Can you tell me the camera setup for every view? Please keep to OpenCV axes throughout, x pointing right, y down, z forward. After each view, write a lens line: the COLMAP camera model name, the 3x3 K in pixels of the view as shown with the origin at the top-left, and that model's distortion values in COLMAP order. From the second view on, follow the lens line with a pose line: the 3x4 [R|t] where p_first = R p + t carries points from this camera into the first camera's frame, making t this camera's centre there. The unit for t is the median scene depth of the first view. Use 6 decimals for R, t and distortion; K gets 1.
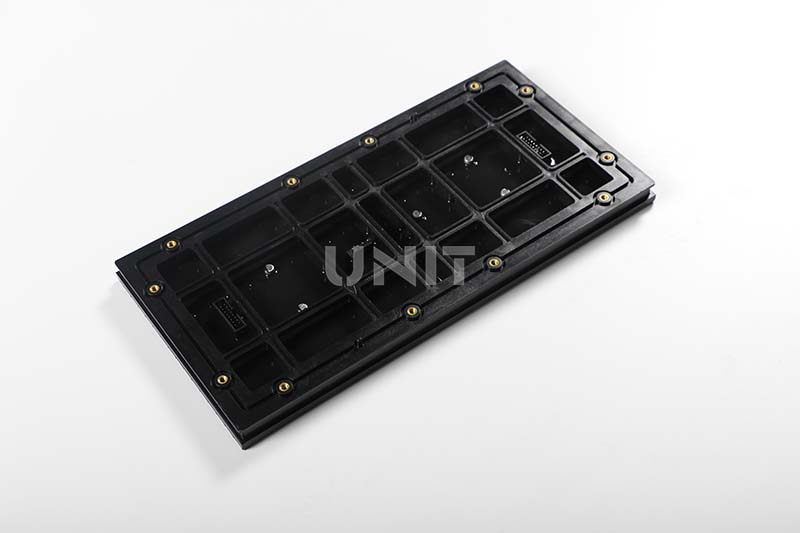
lens RADIAL K [[1079.3, 0, 400.0], [0, 1079.3, 266.5], [0, 0, 1]] dist [-0.003675, 0.000024]
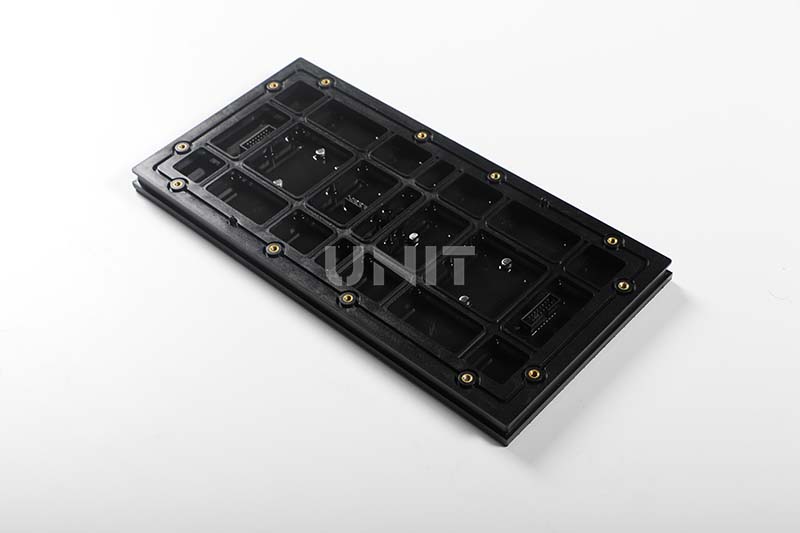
lens RADIAL K [[1260.2, 0, 400.0], [0, 1260.2, 266.5], [0, 0, 1]] dist [0.001612, 0.001591]
pose [[0.204221, 0.712897, -0.670874, 0.777327], [-0.734549, 0.564608, 0.376370, -0.443918], [0.647094, 0.415928, 0.638962, 0.314280]]
